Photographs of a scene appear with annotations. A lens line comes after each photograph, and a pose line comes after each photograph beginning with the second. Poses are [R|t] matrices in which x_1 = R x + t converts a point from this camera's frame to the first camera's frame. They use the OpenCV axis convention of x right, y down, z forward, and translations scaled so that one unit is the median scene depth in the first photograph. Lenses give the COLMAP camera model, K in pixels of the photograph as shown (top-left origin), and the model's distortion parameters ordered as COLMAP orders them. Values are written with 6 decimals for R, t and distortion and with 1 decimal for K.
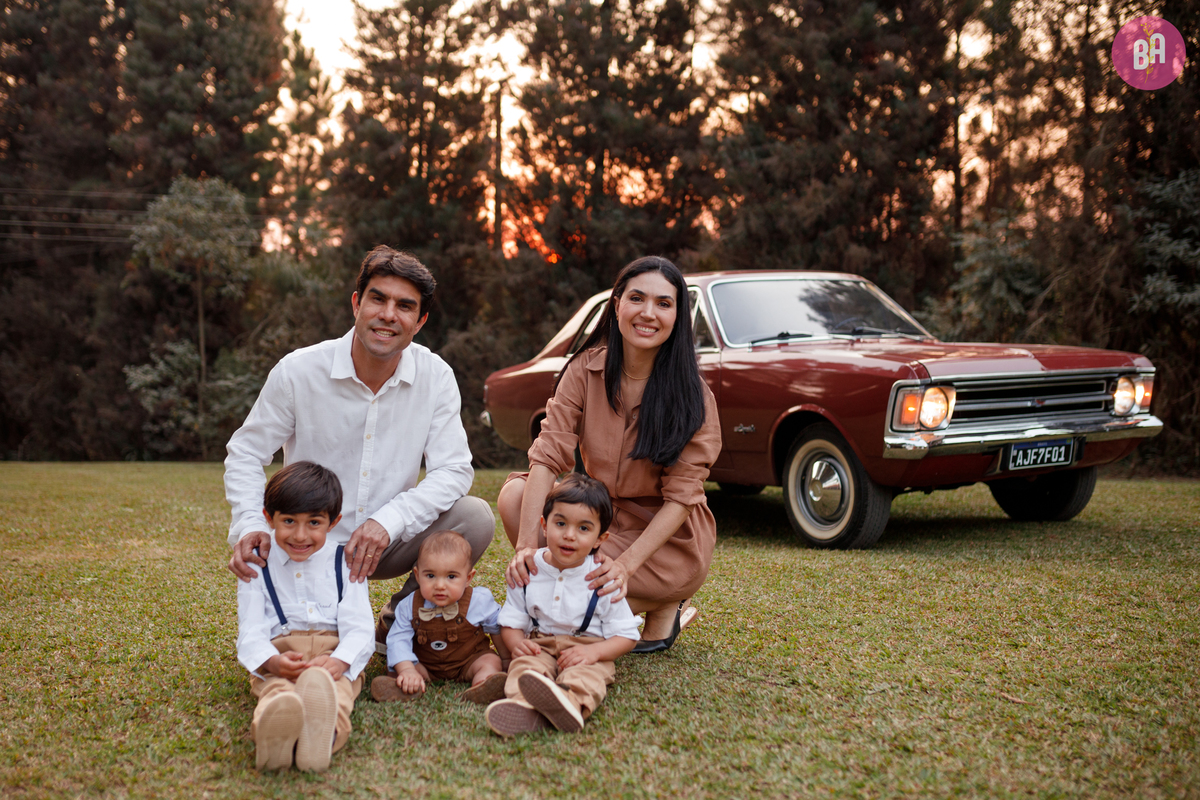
lens RADIAL K [[1427.5, 0, 600.0], [0, 1427.5, 400.0], [0, 0, 1]] dist [-0.012138, 0.007886]
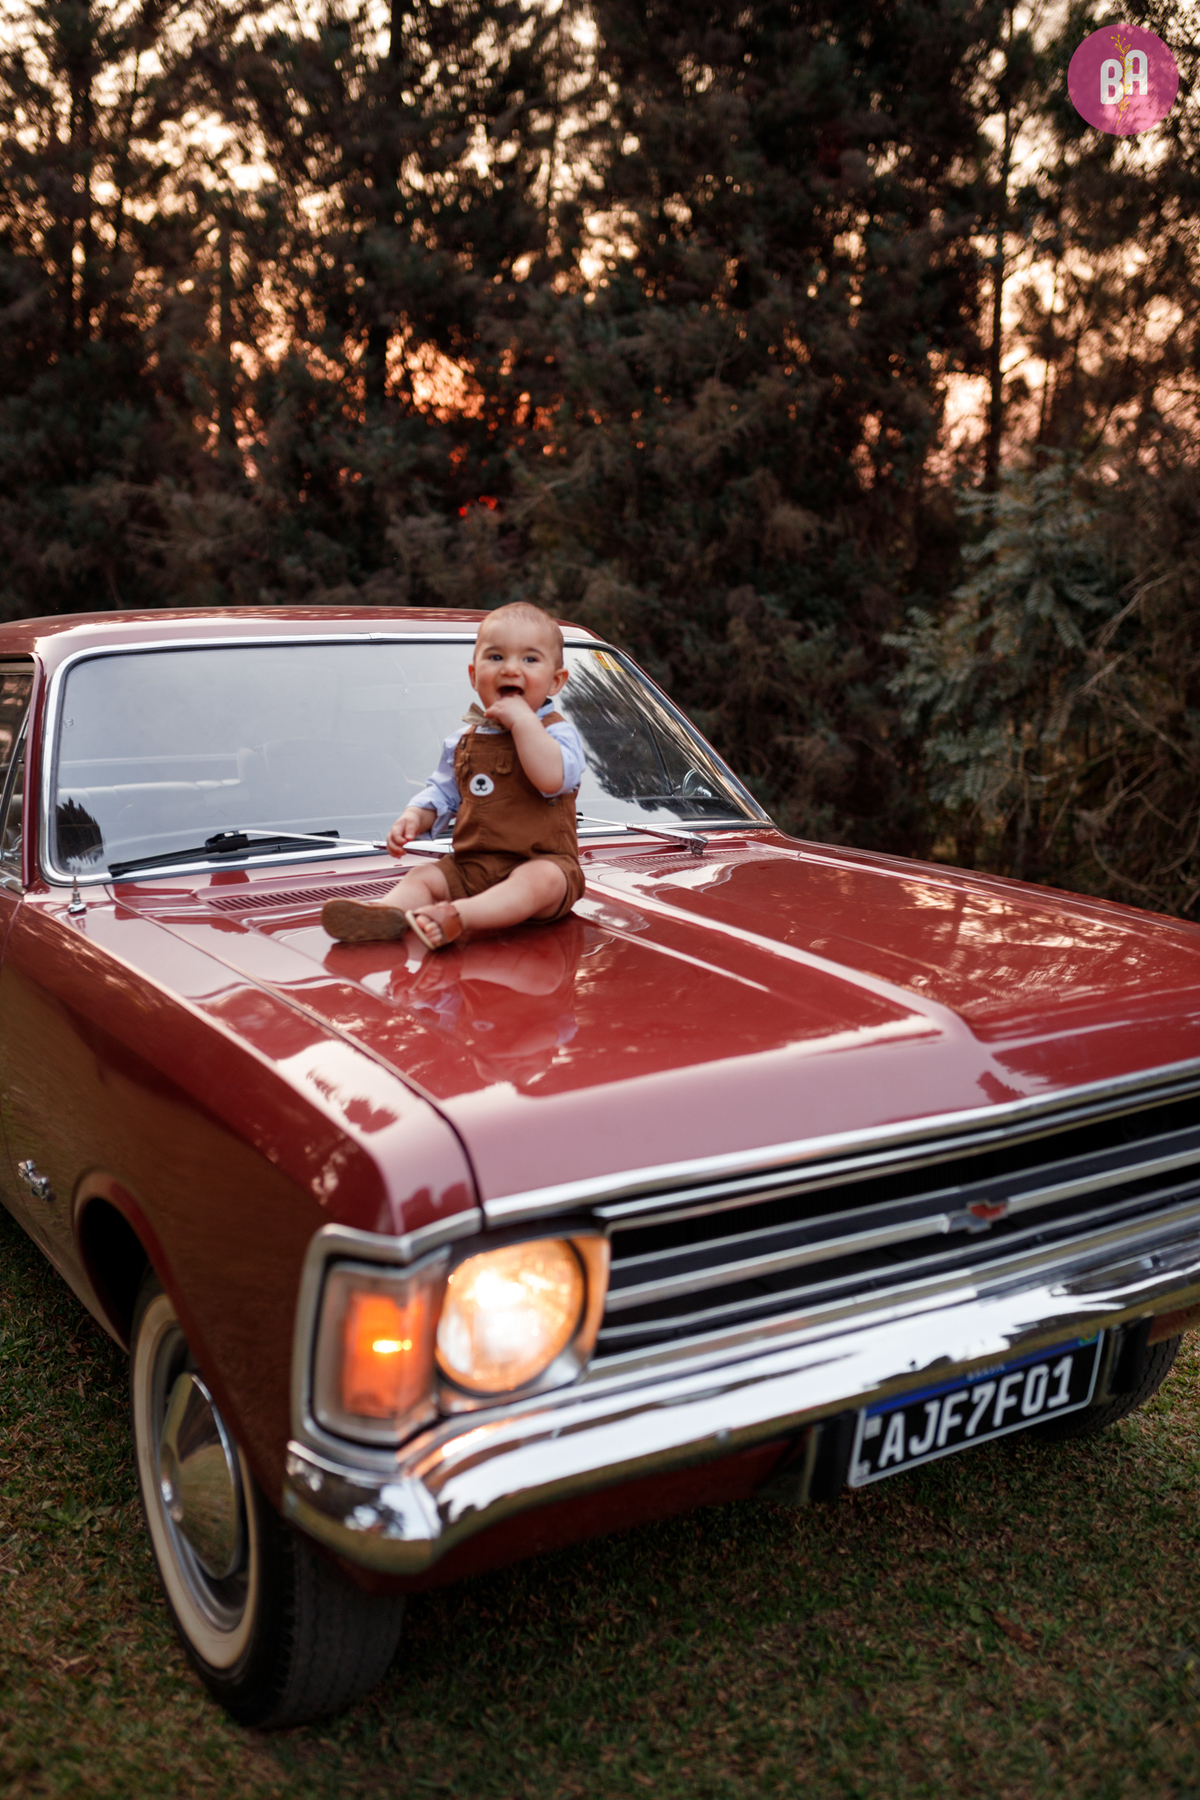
lens RADIAL K [[1966.2, 0, 686.3], [0, 1966.2, 935.2], [0, 0, 1]] dist [-0.031879, 0.008802]
pose [[0.996917, 0.012118, 0.077518, 0.068944], [-0.021246, 0.992782, 0.118033, -0.027597], [-0.075528, -0.119316, 0.989979, 0.199827]]
